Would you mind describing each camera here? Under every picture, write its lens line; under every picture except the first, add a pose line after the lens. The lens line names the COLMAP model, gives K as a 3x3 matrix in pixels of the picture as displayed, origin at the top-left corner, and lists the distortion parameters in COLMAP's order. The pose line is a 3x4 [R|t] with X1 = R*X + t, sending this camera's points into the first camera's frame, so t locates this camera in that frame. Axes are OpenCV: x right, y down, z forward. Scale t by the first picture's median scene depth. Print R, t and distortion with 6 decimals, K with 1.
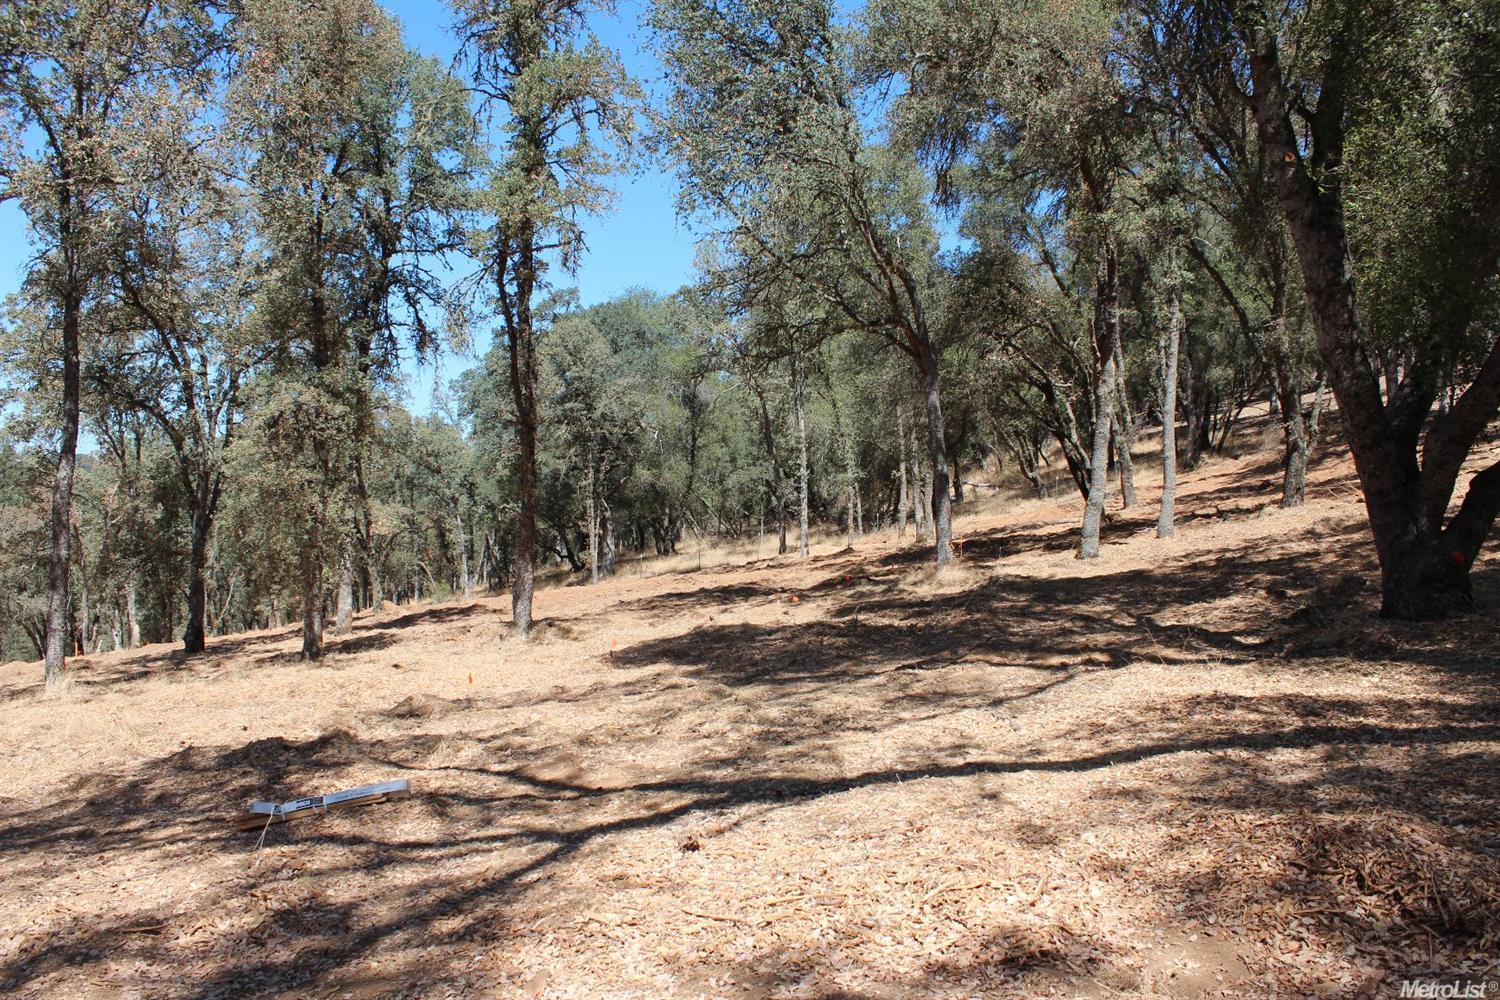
lens RADIAL K [[1257.0, 0, 742.2], [0, 1257.0, 505.2], [0, 0, 1]] dist [-0.161243, 0.141359]
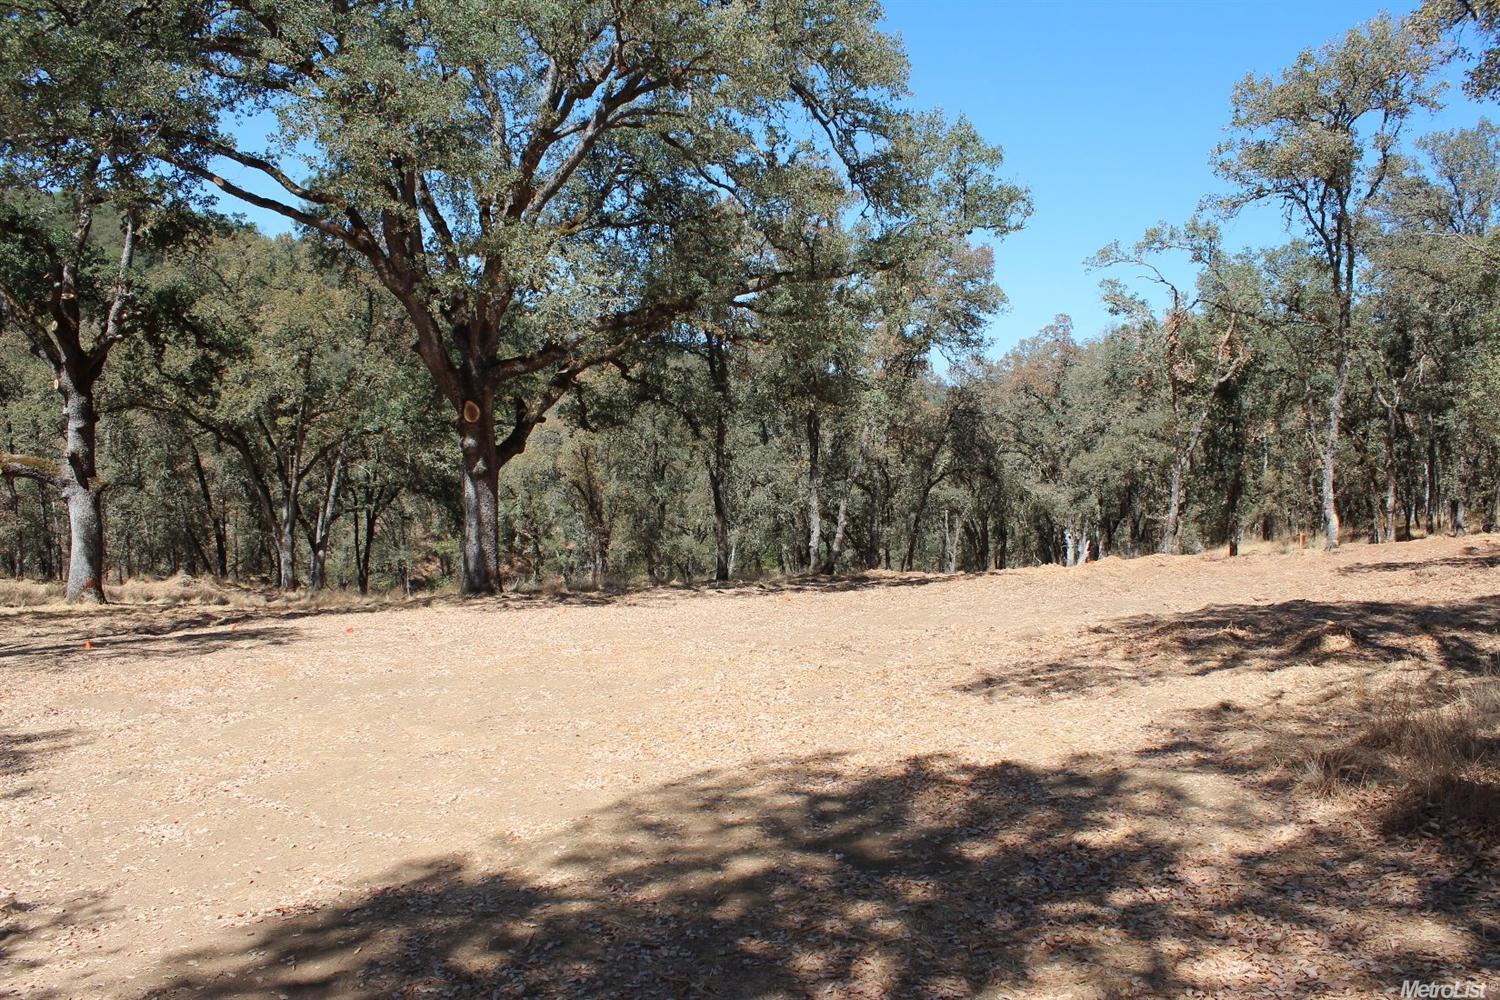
lens RADIAL K [[1257.0, 0, 763.7], [0, 1257.0, 501.2], [0, 0, 1]] dist [-0.161243, 0.141359]
pose [[0.841218, 0.050397, -0.538342, -0.839321], [-0.021700, 0.997991, 0.059518, 0.120314], [0.540260, -0.038386, 0.840622, 0.520202]]
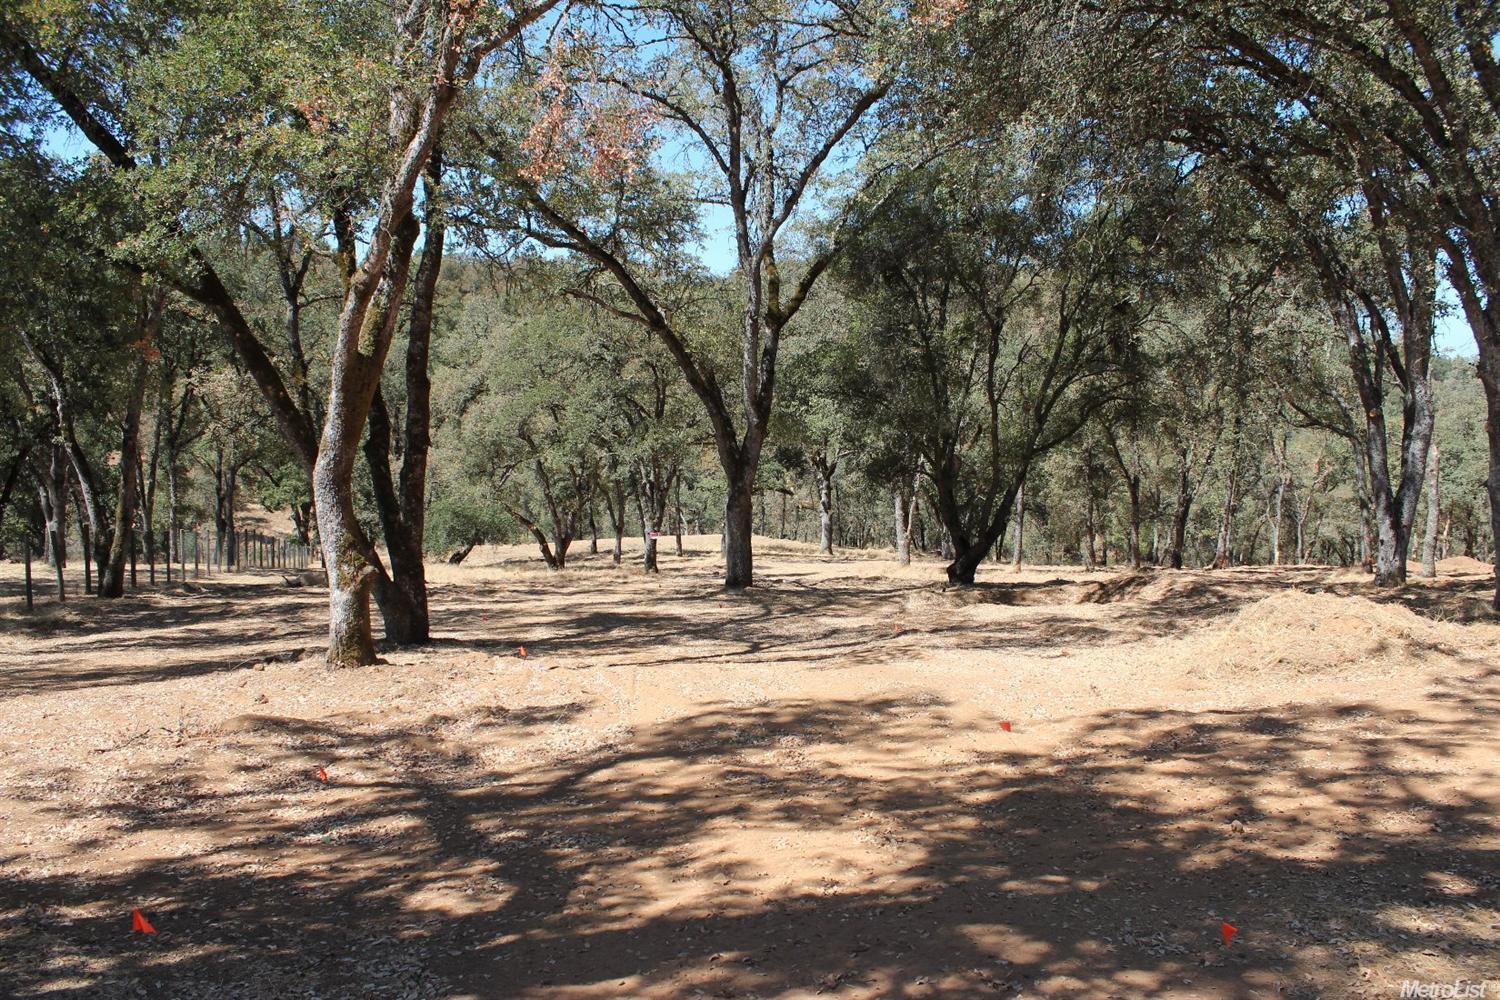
lens RADIAL K [[1257.0, 0, 751.1], [0, 1257.0, 500.6], [0, 0, 1]] dist [-0.161243, 0.141359]
pose [[0.327332, 0.085108, -0.941069, 1.573426], [-0.015774, 0.996289, 0.084615, -0.186028], [0.944778, -0.012853, 0.327460, -0.321748]]
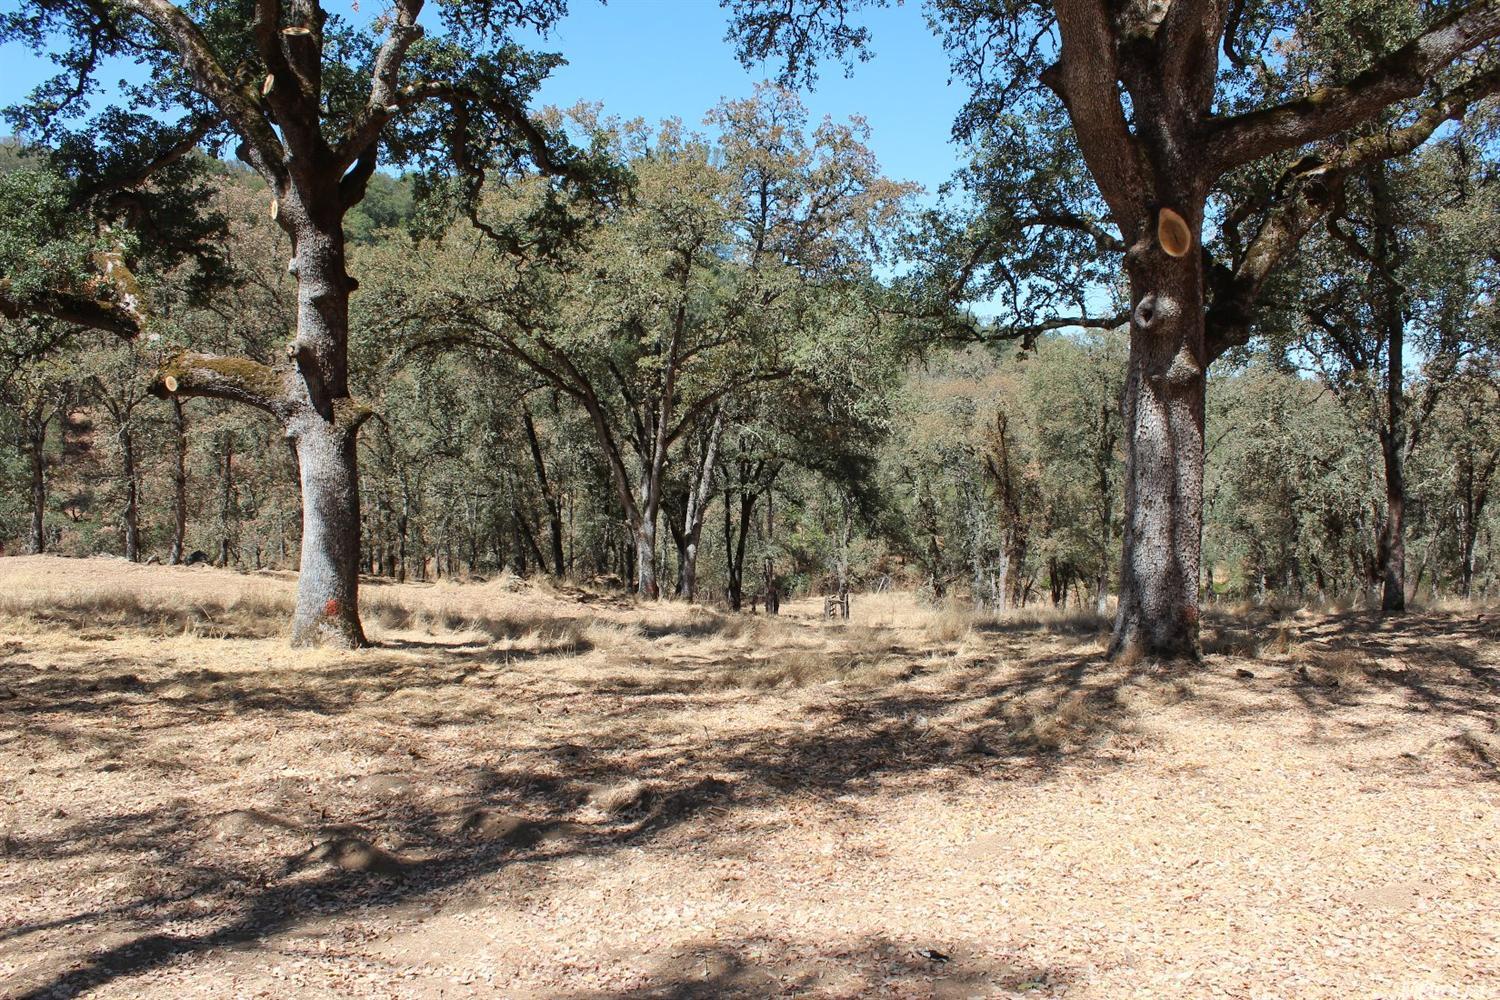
lens RADIAL K [[1257.0, 0, 765.2], [0, 1257.0, 507.9], [0, 0, 1]] dist [-0.161243, 0.141359]
pose [[0.685664, 0.067875, -0.724747, -1.565882], [-0.020712, 0.997059, 0.073783, 0.200411], [0.727623, -0.035579, 0.685054, 0.972827]]
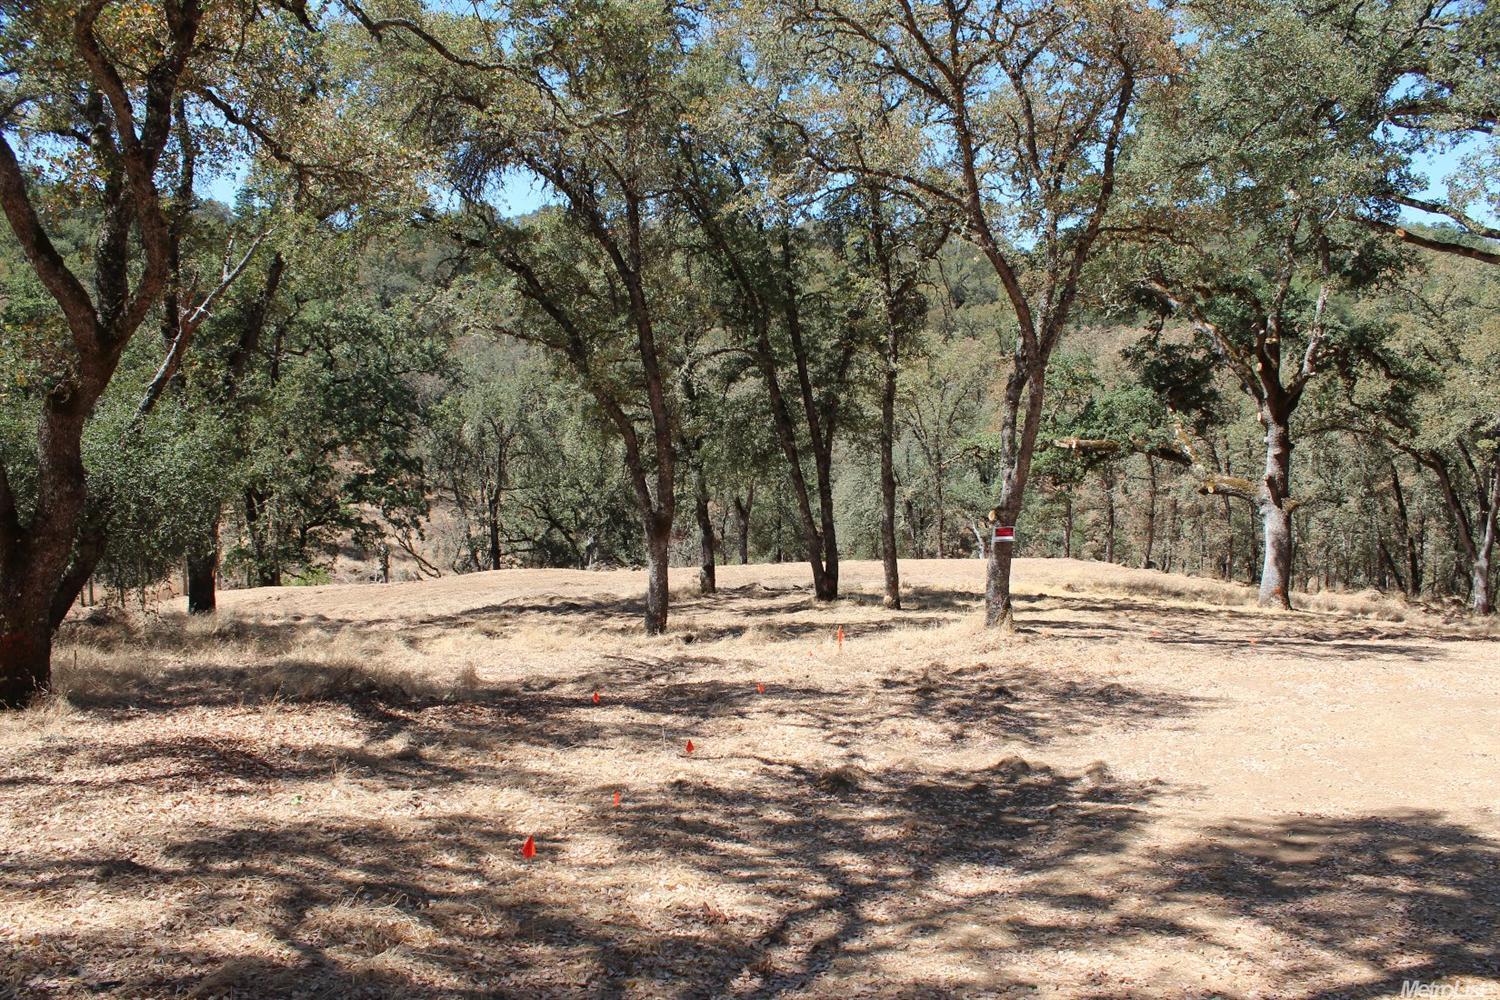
lens RADIAL K [[1257.0, 0, 748.2], [0, 1257.0, 519.4], [0, 0, 1]] dist [-0.161243, 0.141359]
pose [[0.063472, 0.081066, -0.994686, -0.685960], [-0.008345, 0.996704, 0.080698, 0.096653], [0.997949, 0.003179, 0.063939, 0.470447]]
